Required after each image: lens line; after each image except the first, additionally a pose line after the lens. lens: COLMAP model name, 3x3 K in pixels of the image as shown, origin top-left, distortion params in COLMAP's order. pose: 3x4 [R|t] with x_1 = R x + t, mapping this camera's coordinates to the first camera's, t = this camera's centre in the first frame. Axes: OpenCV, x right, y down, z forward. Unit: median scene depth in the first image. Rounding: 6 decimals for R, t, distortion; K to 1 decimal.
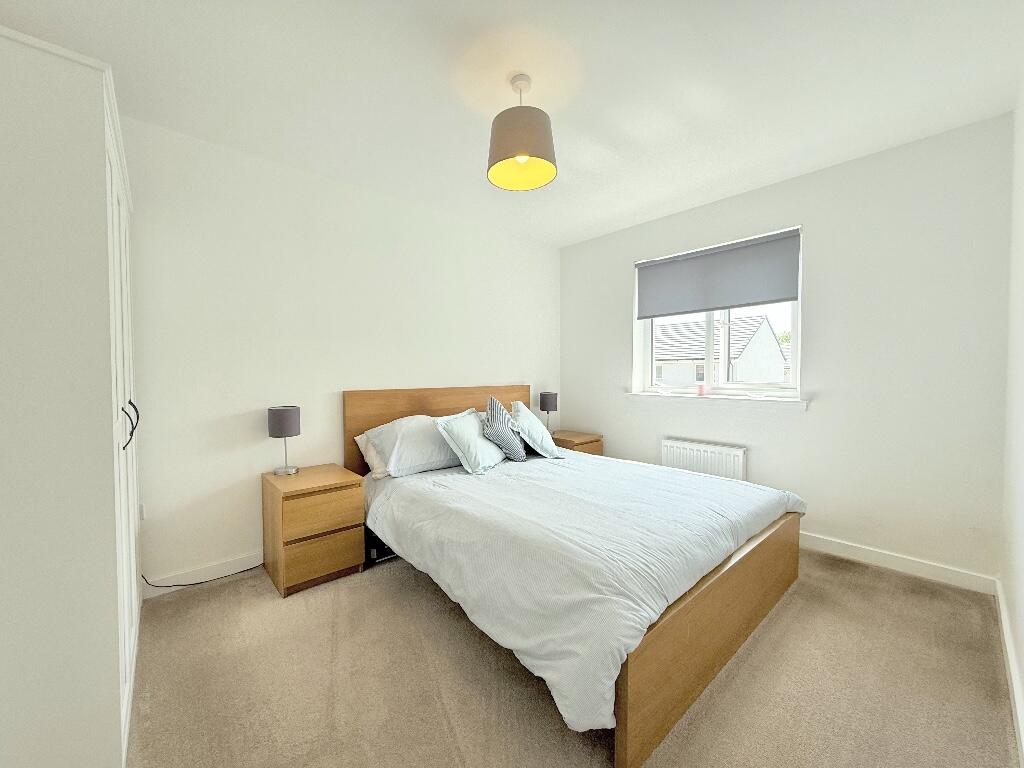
lens RADIAL K [[405.9, 0, 512.0], [0, 405.9, 384.0], [0, 0, 1]] dist [-0.001810, 0.000273]
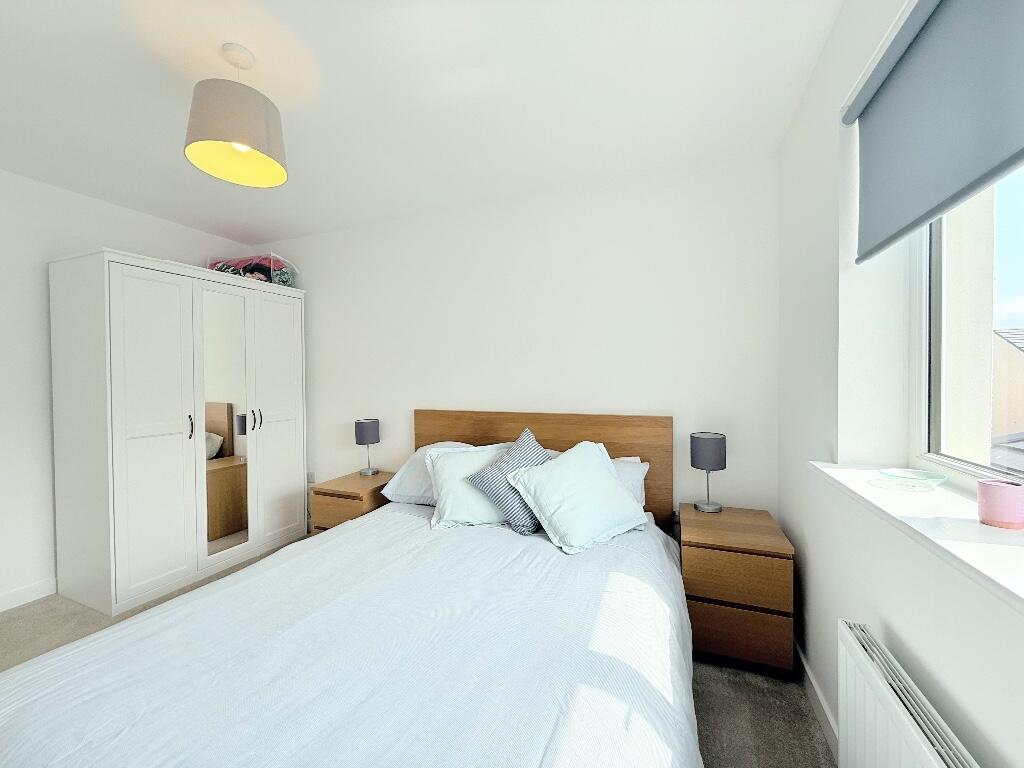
lens RADIAL K [[405.9, 0, 512.0], [0, 405.9, 384.0], [0, 0, 1]] dist [-0.001810, 0.000273]
pose [[0.440379, 0.004913, -0.897798, 0.640497], [-0.027691, 0.999584, -0.008113, -0.046489], [0.897385, 0.028434, 0.440332, 0.748773]]
